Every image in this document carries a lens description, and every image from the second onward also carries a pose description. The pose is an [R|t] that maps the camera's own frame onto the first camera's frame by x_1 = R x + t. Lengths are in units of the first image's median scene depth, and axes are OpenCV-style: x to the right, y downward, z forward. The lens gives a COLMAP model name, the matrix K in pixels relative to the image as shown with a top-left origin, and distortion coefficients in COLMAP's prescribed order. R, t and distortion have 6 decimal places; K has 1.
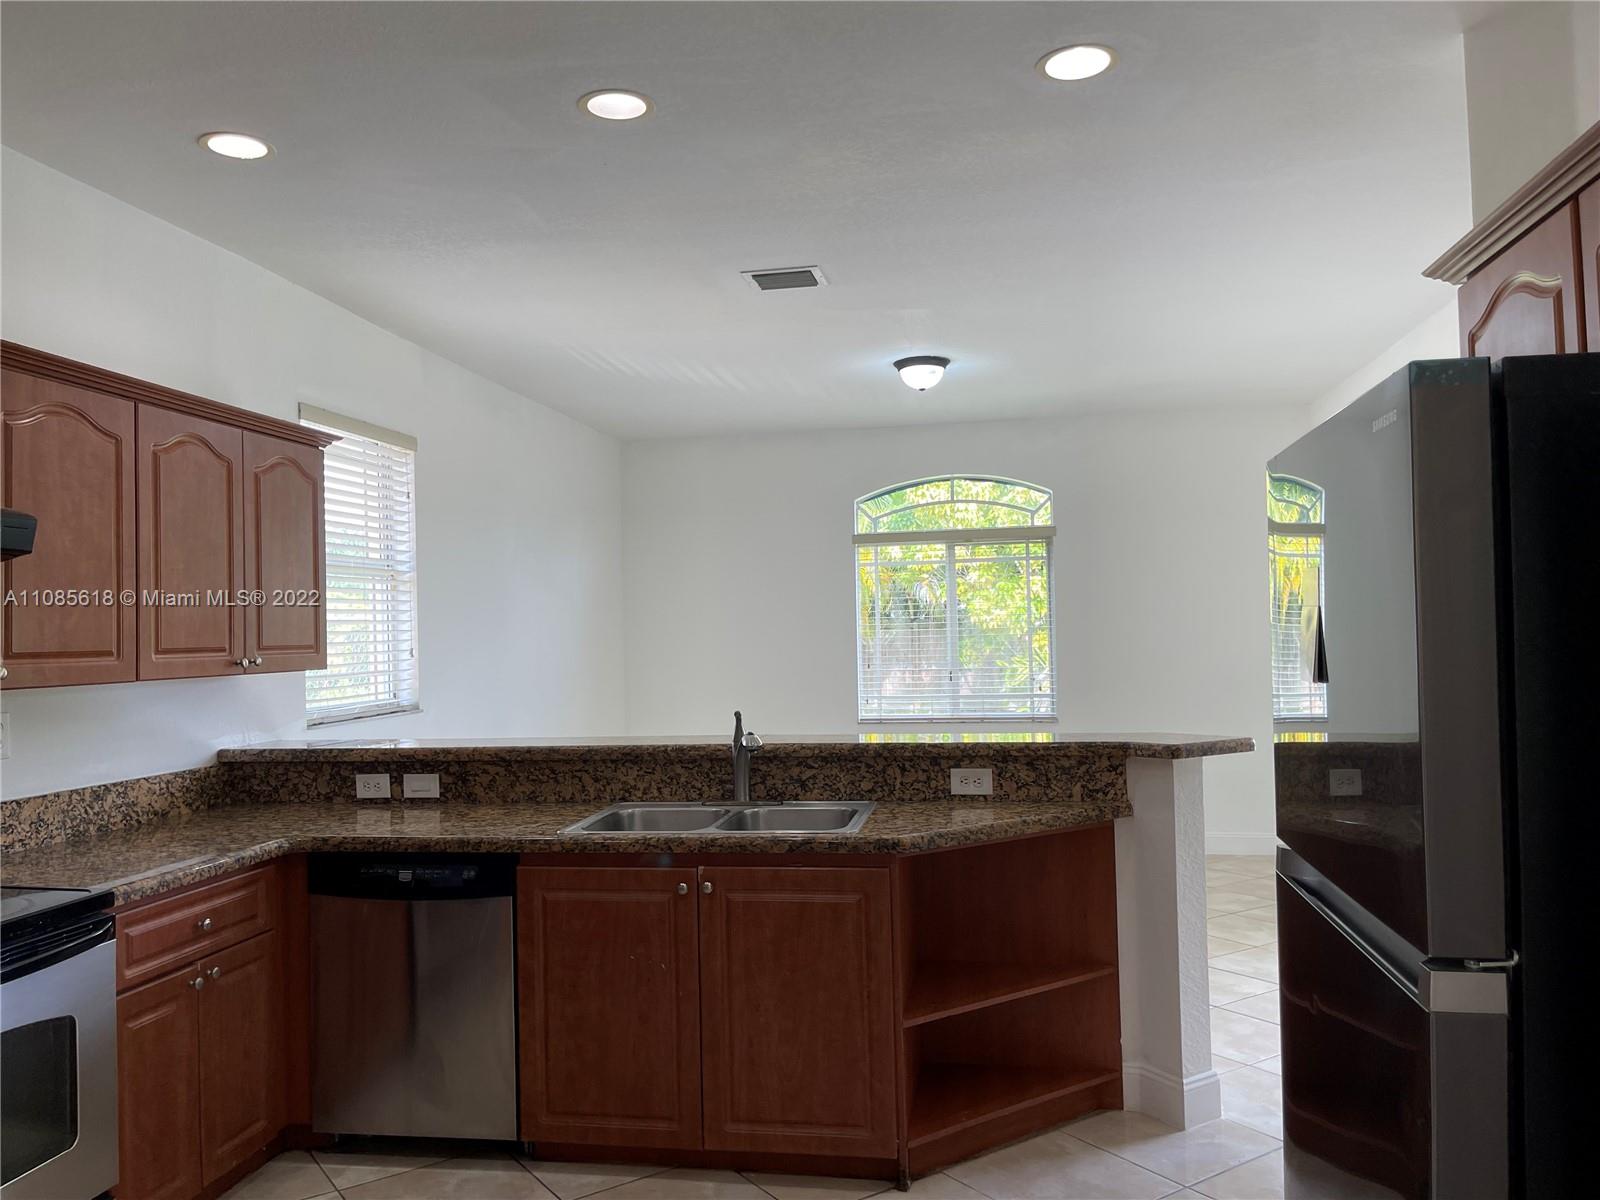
lens RADIAL K [[1214.5, 0, 792.7], [0, 1214.5, 606.2], [0, 0, 1]] dist [0.071497, -0.083383]
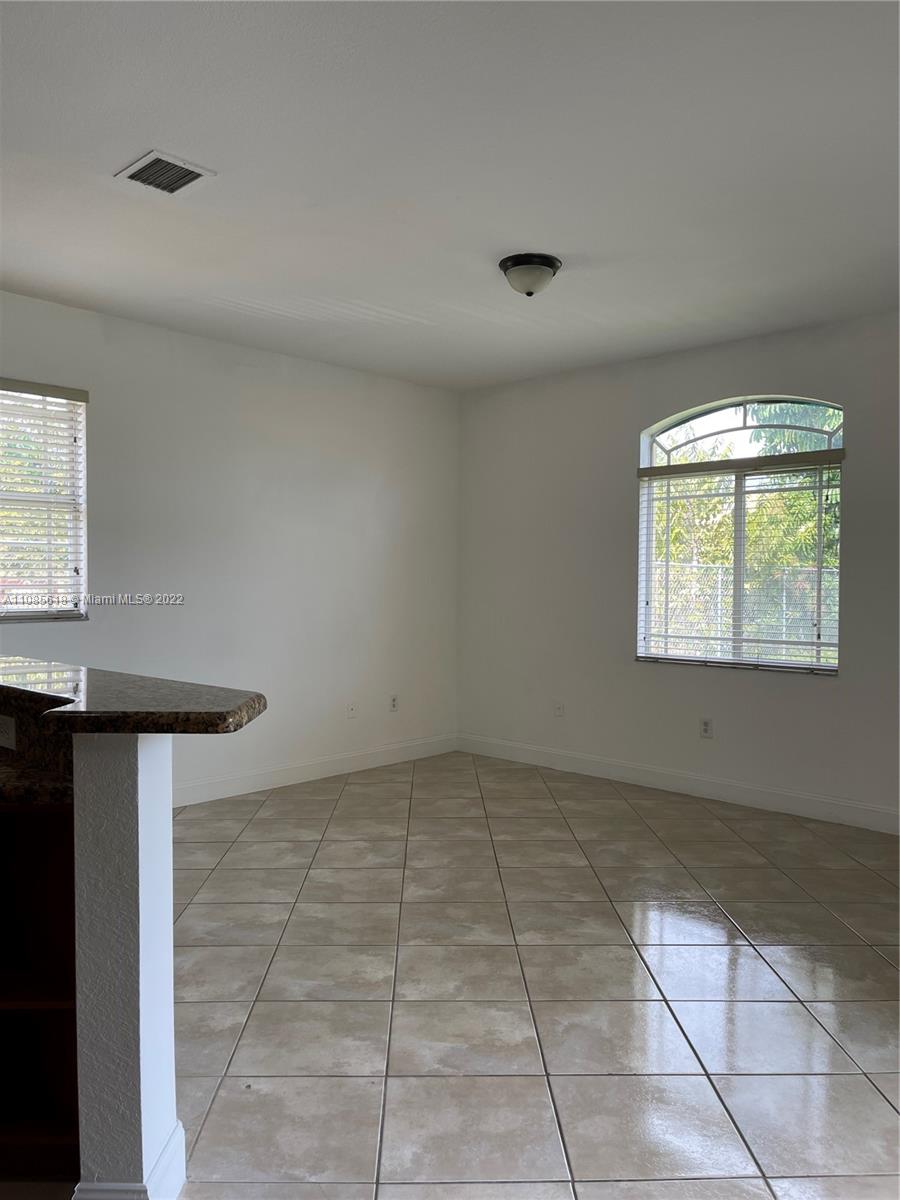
lens RADIAL K [[888.2, 0, 450.0], [0, 888.2, 600.0], [0, 0, 1]] dist [0.001505, -0.105724]
pose [[0.834622, 0.043787, -0.549080, 0.708283], [-0.013284, 0.998145, 0.059406, 0.015283], [0.550663, -0.042288, 0.833656, 0.694541]]
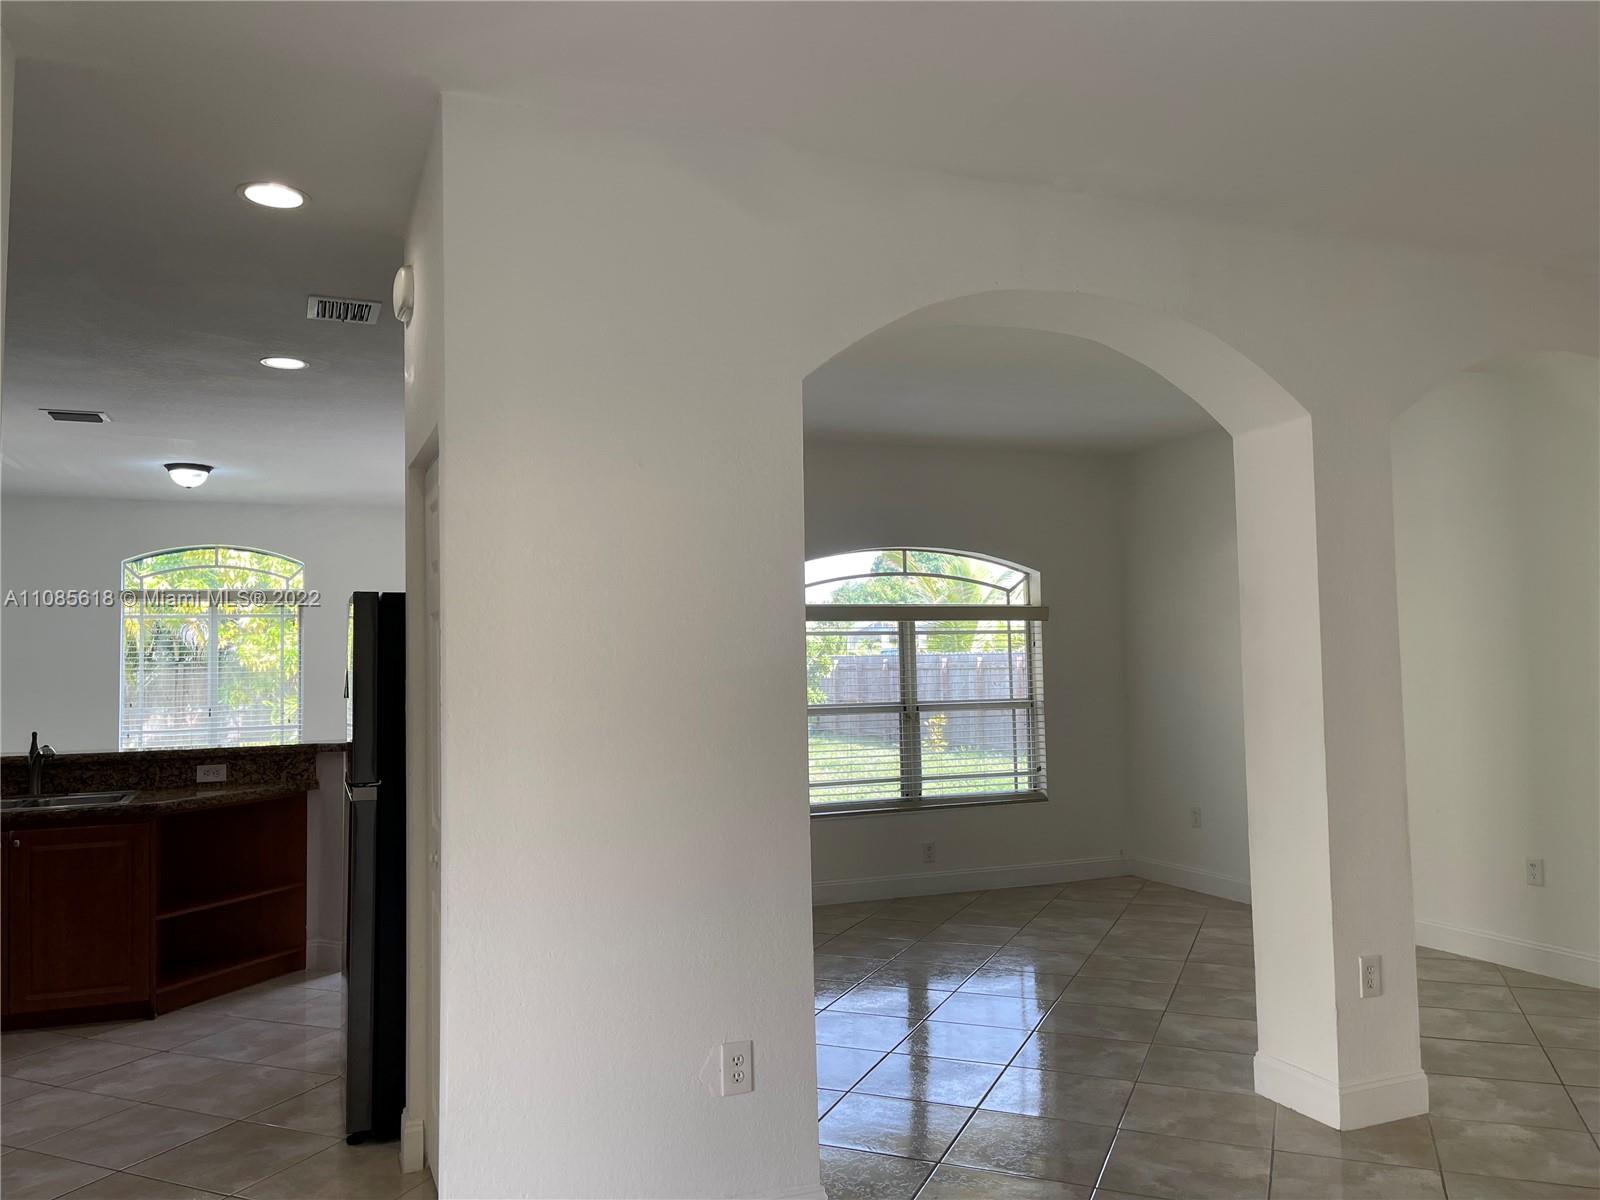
lens RADIAL K [[1213.2, 0, 797.1], [0, 1213.2, 605.3], [0, 0, 1]] dist [0.084948, -0.118368]
pose [[0.845538, 0.031873, 0.532963, -0.063598], [-0.013390, 0.999168, -0.038512, -0.019177], [-0.533748, 0.025427, 0.845261, -0.721639]]
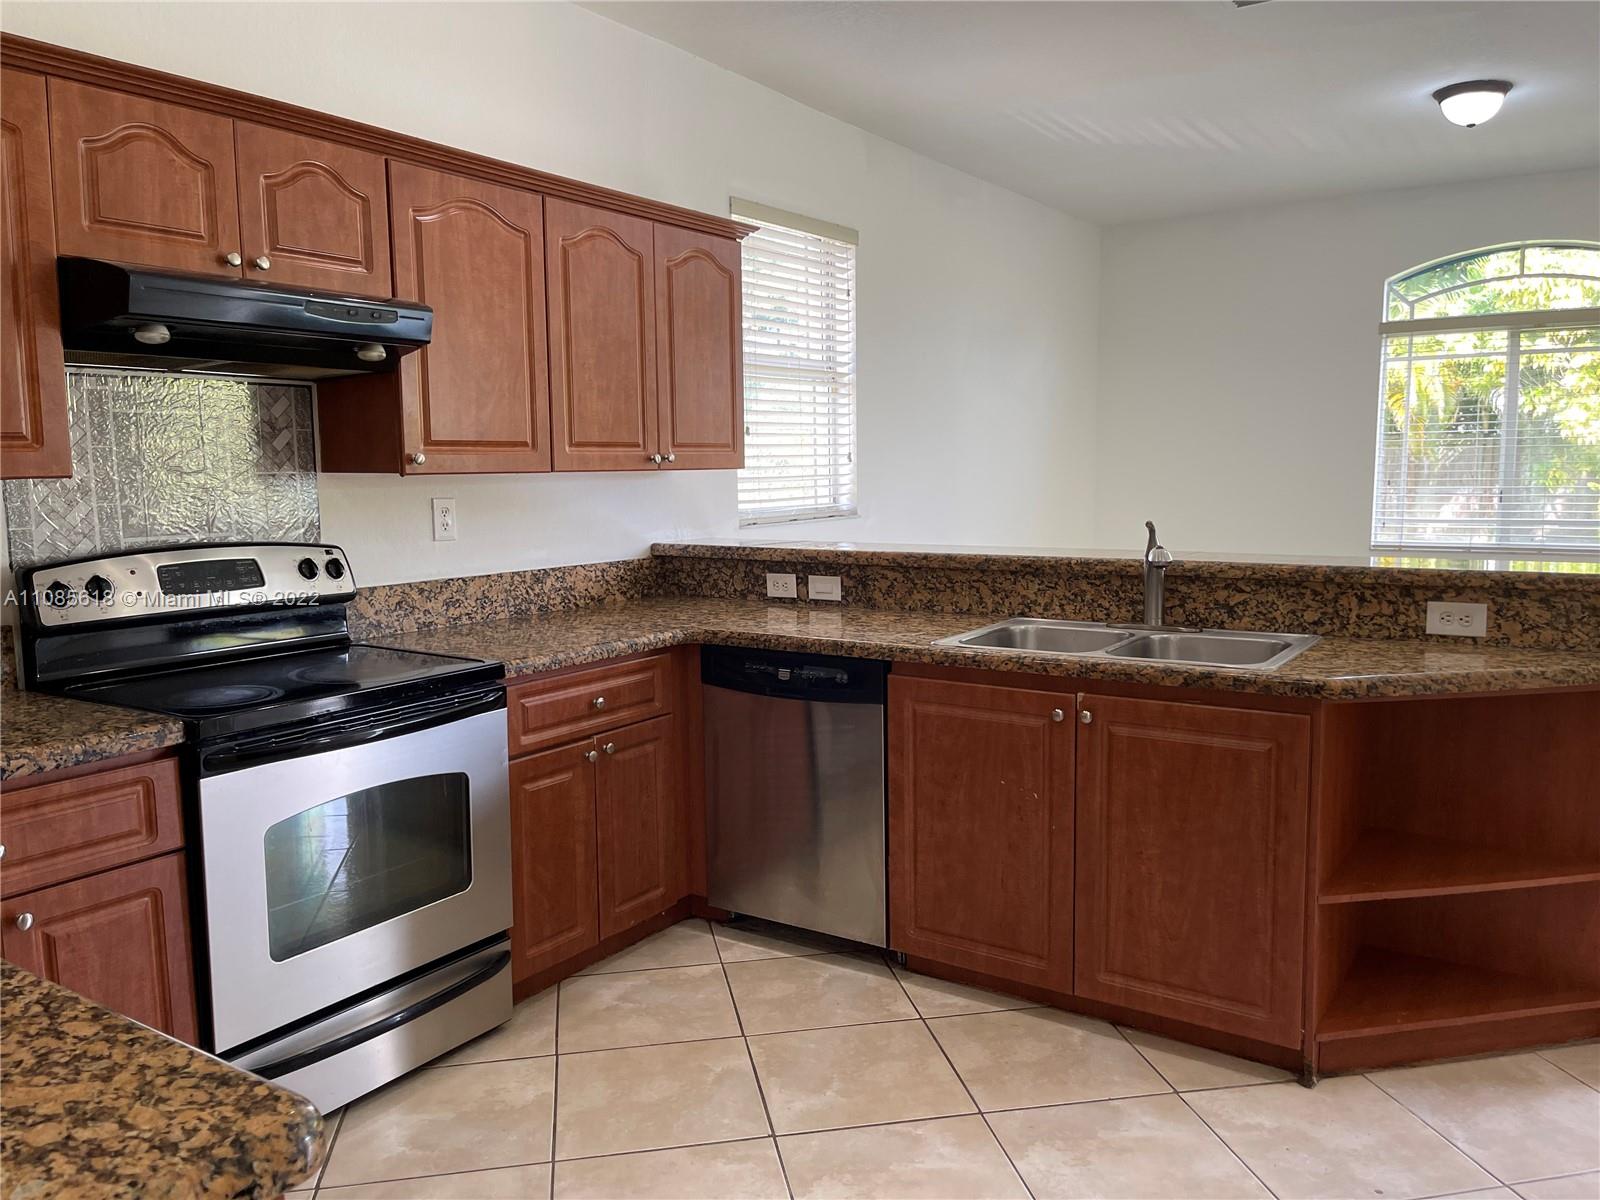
lens RADIAL K [[1213.2, 0, 797.1], [0, 1213.2, 605.3], [0, 0, 1]] dist [0.084948, -0.118368]
pose [[0.913759, 0.058823, -0.401976, 0.076762], [0.000612, 0.989262, 0.146153, 0.019151], [0.406257, -0.133795, 0.903911, 0.112496]]
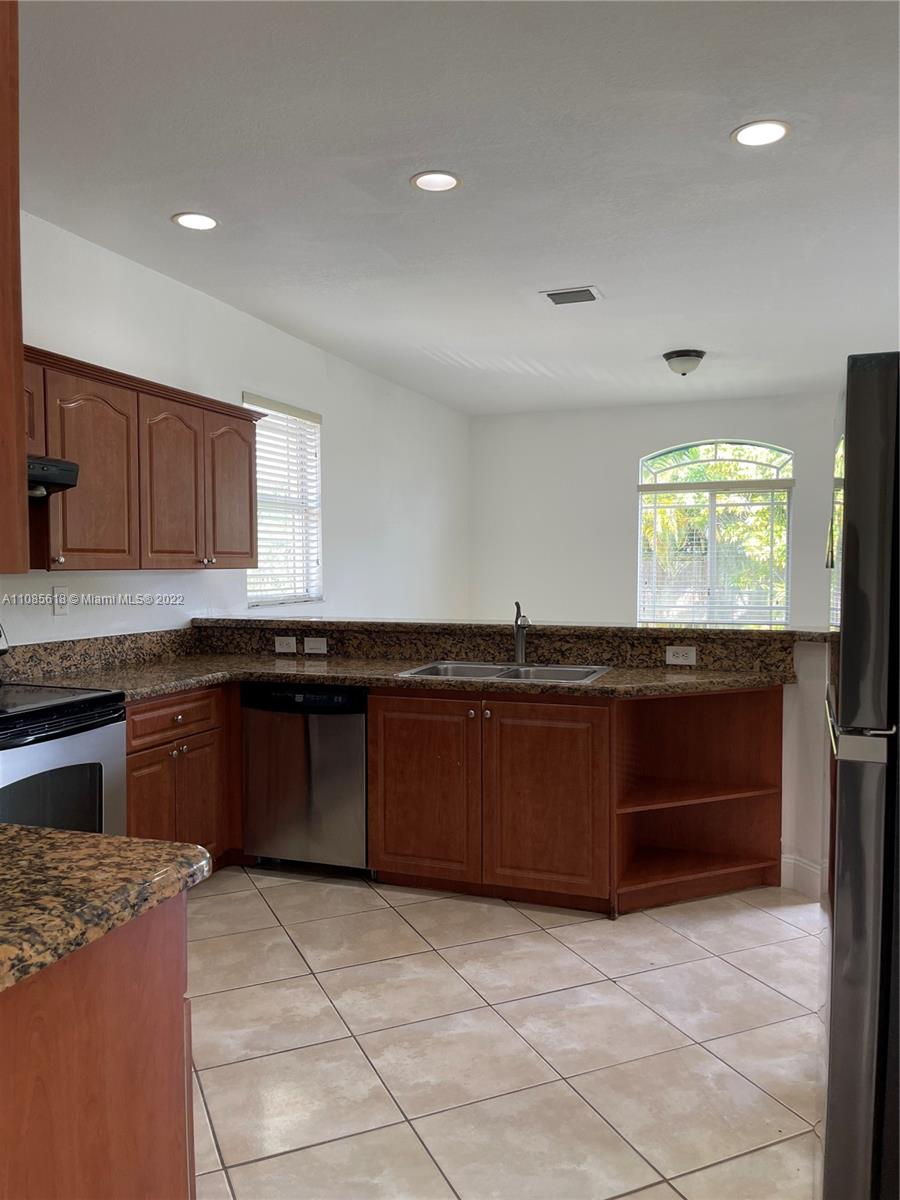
lens RADIAL K [[909.9, 0, 454.9], [0, 909.9, 605.0], [0, 0, 1]] dist [0.084948, -0.118368]
pose [[0.983730, 0.028870, -0.177319, 0.074678], [-0.016848, 0.997479, 0.068936, 0.015931], [0.178862, -0.064827, 0.981736, -0.091460]]
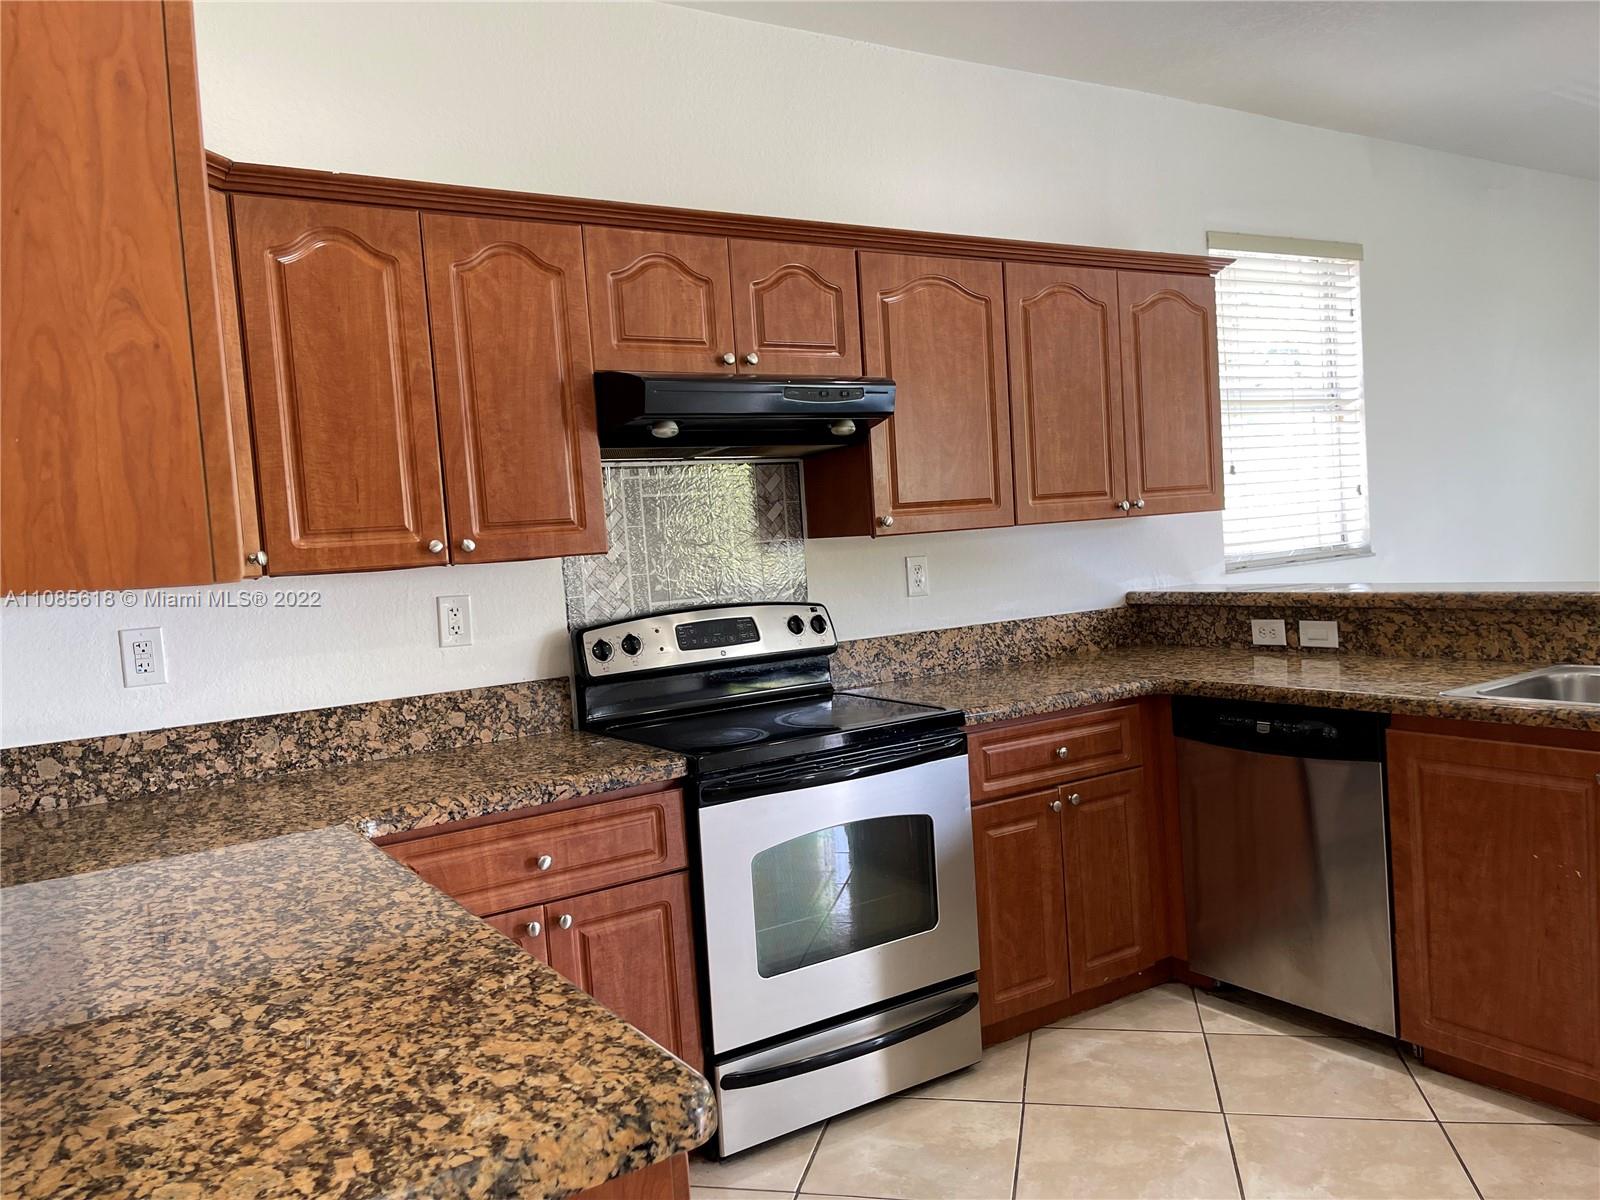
lens RADIAL K [[1214.5, 0, 792.7], [0, 1214.5, 606.2], [0, 0, 1]] dist [0.071497, -0.083383]
pose [[0.671499, 0.017701, -0.740794, 0.115925], [0.070372, 0.993673, 0.087533, 0.021376], [0.737657, -0.110910, 0.666004, 0.120923]]
